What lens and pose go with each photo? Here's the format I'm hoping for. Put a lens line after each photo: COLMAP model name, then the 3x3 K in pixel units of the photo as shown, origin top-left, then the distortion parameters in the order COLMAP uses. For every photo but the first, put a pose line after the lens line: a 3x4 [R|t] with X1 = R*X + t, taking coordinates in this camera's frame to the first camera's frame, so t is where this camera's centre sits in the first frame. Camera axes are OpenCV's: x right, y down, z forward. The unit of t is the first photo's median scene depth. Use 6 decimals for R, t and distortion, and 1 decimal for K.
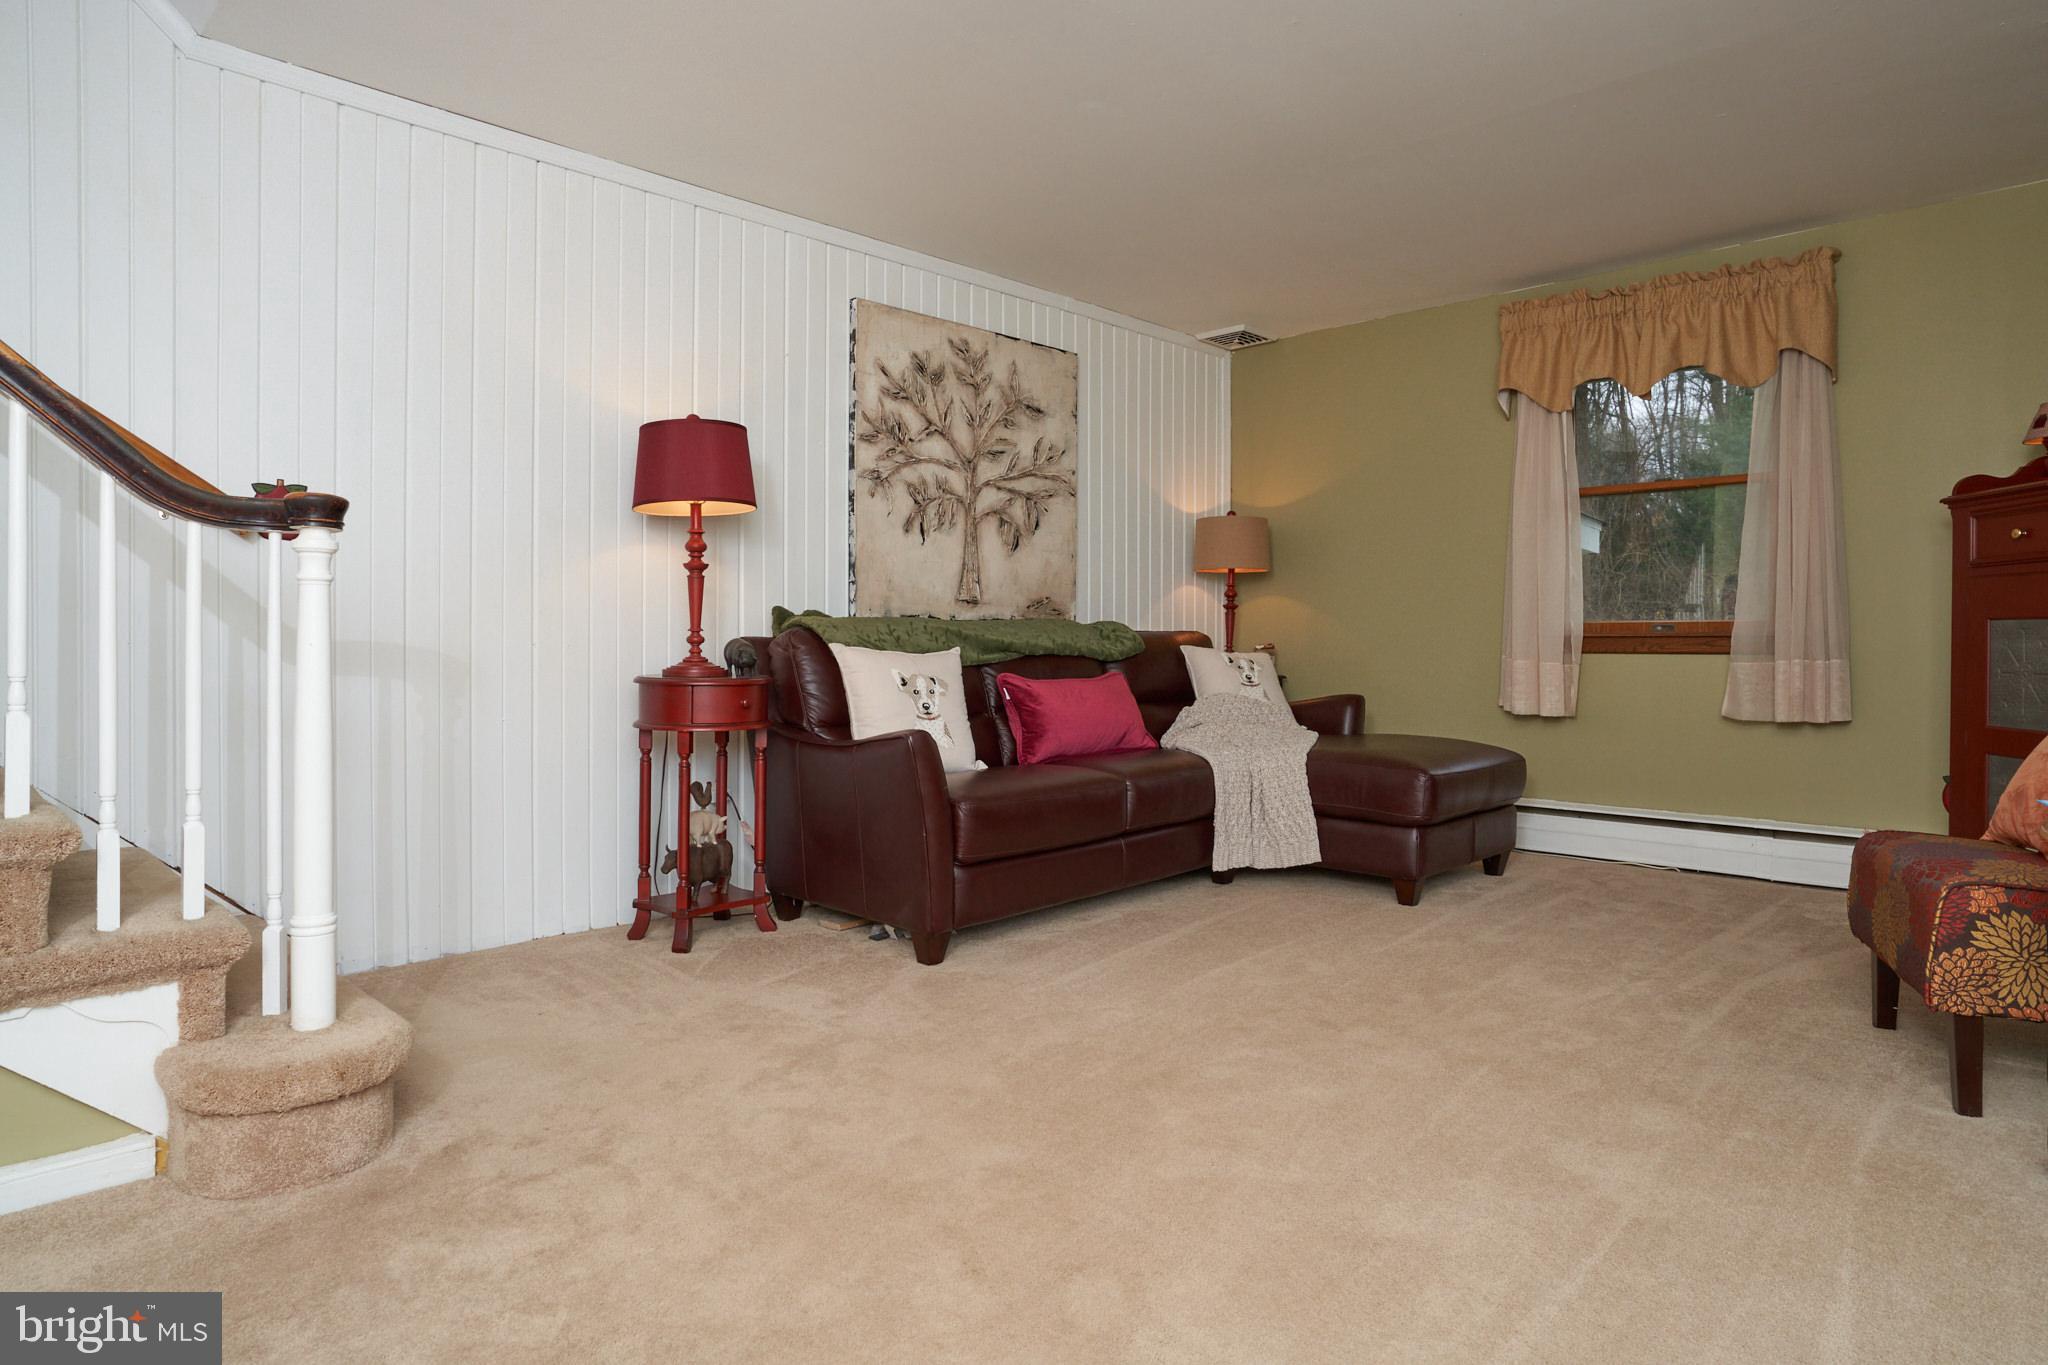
lens RADIAL K [[1151.0, 0, 972.5], [0, 1151.0, 664.0], [0, 0, 1]] dist [-0.086848, 0.036672]
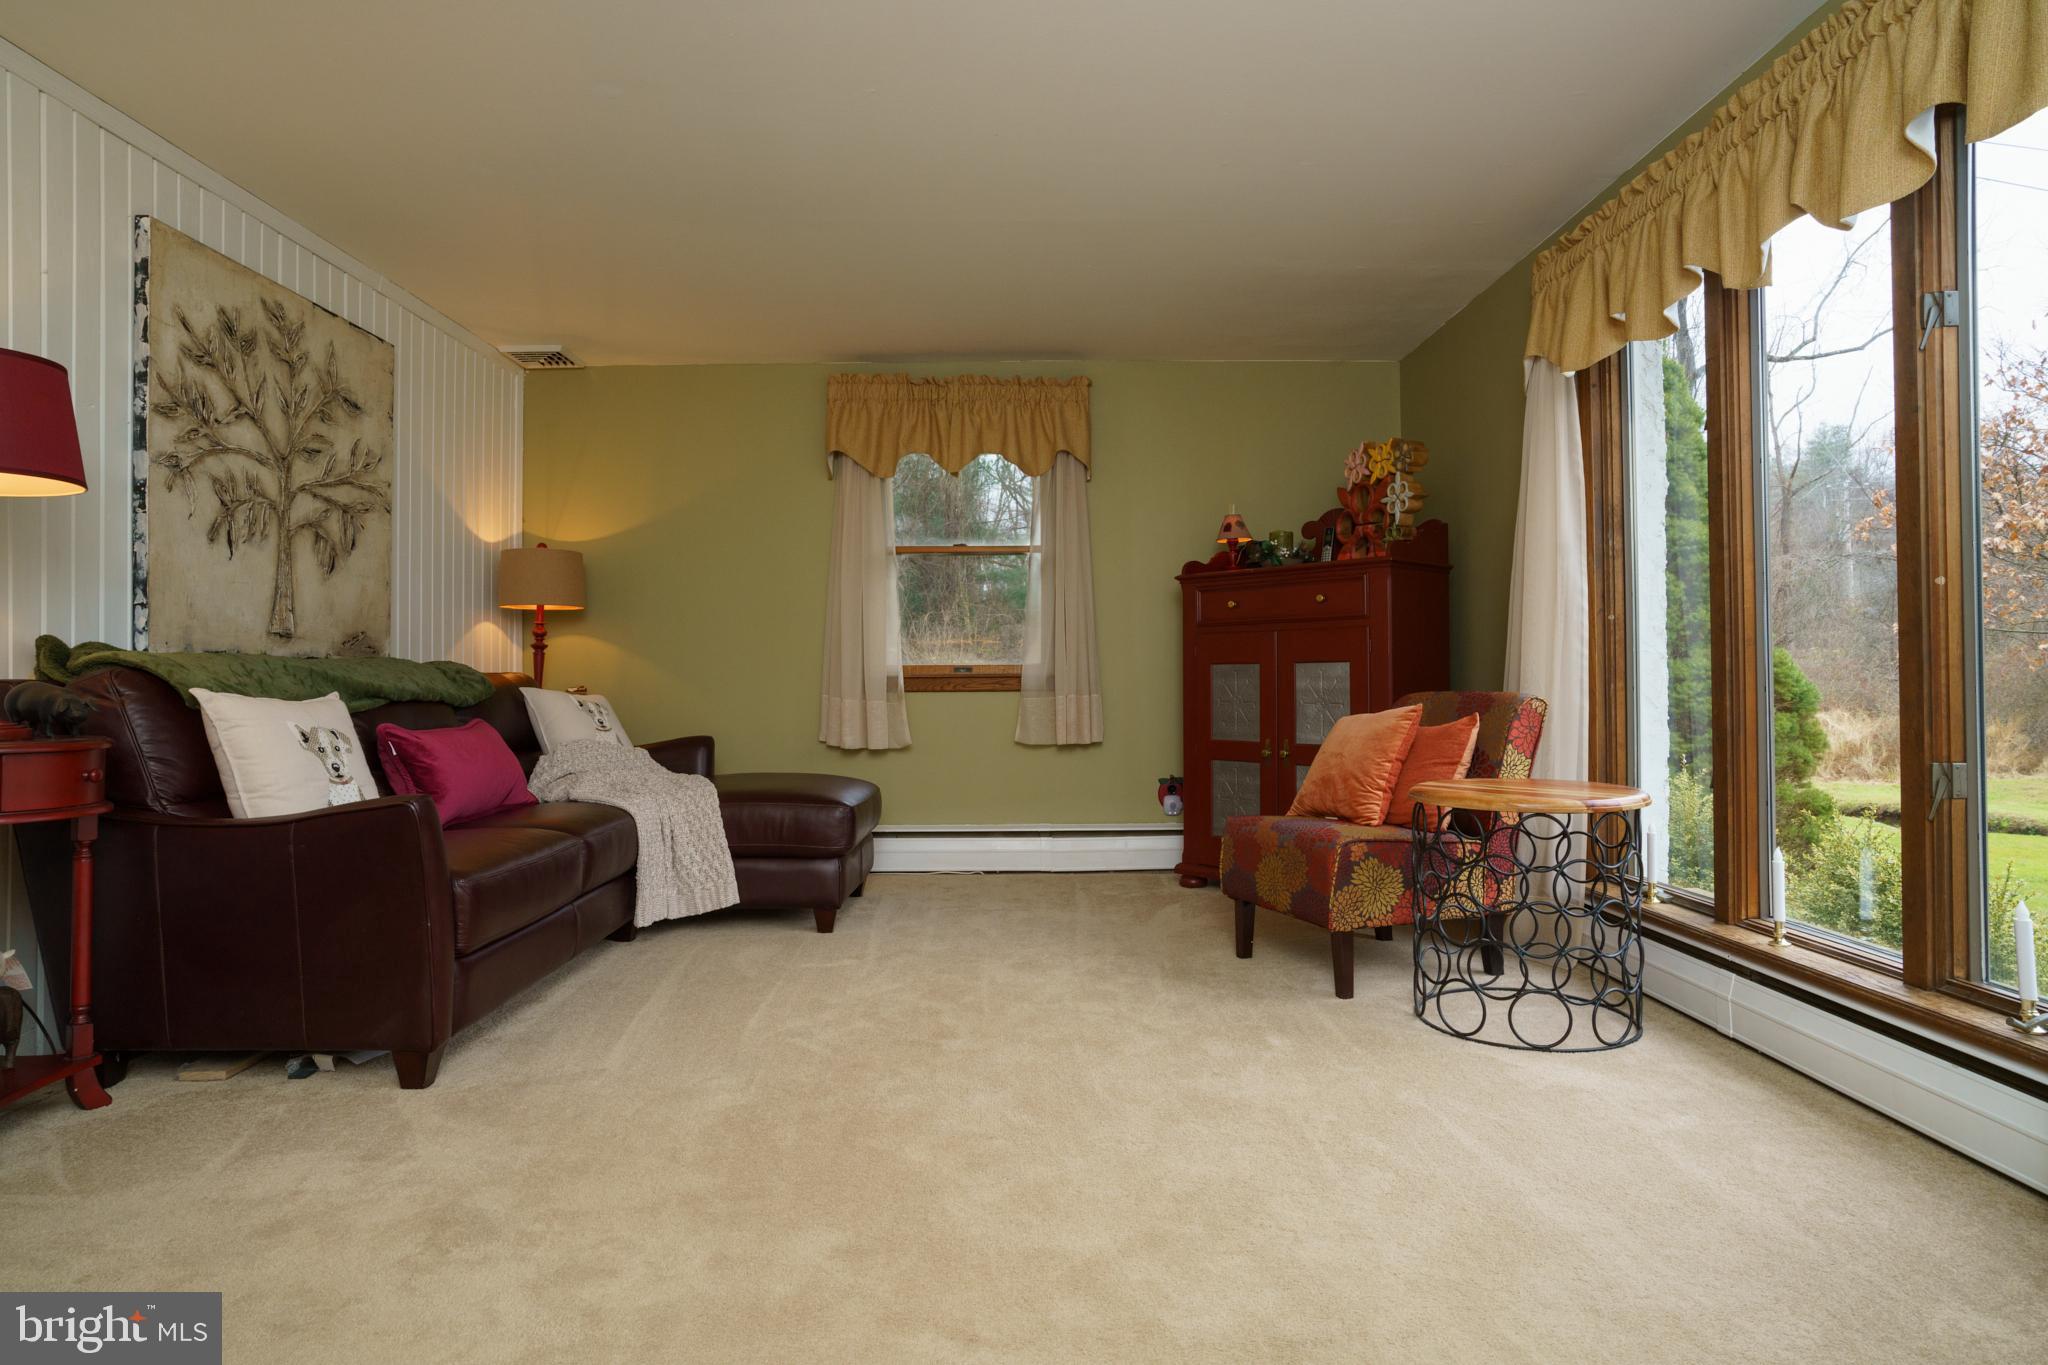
lens RADIAL K [[1166.7, 0, 1024.0], [0, 1166.7, 682.5], [0, 0, 1]] dist [-0.079748, 0.046141]
pose [[0.692822, -0.004199, 0.721096, -0.227070], [0.019650, 0.999722, -0.013058, -0.001449], [-0.720841, 0.023217, 0.692712, 0.098159]]
